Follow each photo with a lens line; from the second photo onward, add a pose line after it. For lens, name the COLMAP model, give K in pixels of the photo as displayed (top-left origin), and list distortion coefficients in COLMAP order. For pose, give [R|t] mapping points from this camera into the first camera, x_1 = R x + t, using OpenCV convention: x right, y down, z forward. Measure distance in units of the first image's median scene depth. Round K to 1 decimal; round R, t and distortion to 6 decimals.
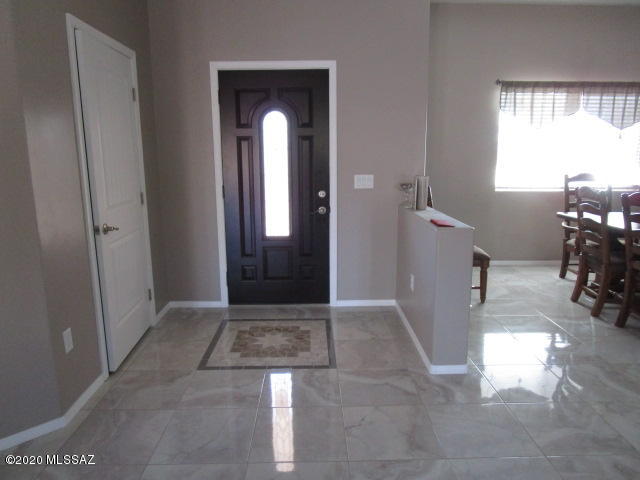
lens RADIAL K [[453.1, 0, 322.4], [0, 453.1, 241.1], [0, 0, 1]] dist [-0.031039, 0.010381]
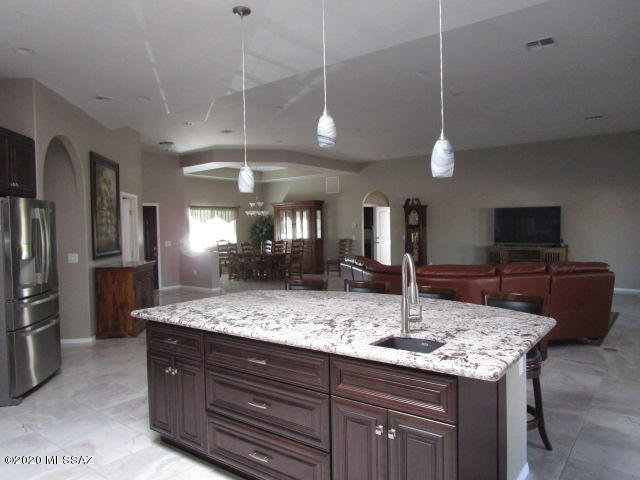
lens RADIAL K [[453.1, 0, 320.5], [0, 453.1, 239.6], [0, 0, 1]] dist [-0.031039, 0.010381]
pose [[0.626455, -0.032710, 0.778771, -1.500287], [0.164997, 0.982043, -0.091479, 0.258692], [-0.761794, 0.185802, 0.620603, -1.488352]]
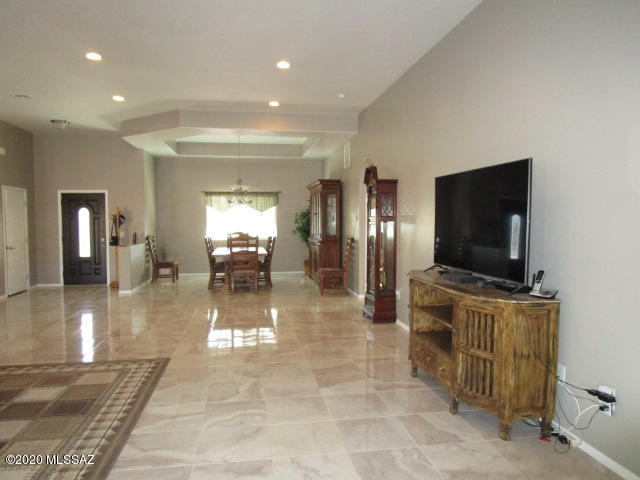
lens RADIAL K [[453.1, 0, 319.1], [0, 453.1, 241.4], [0, 0, 1]] dist [-0.031039, 0.010381]
pose [[0.990917, -0.007217, 0.134278, 0.847301], [0.025929, 0.990073, -0.138139, 0.281255], [-0.131948, 0.140366, 0.981268, -1.616983]]
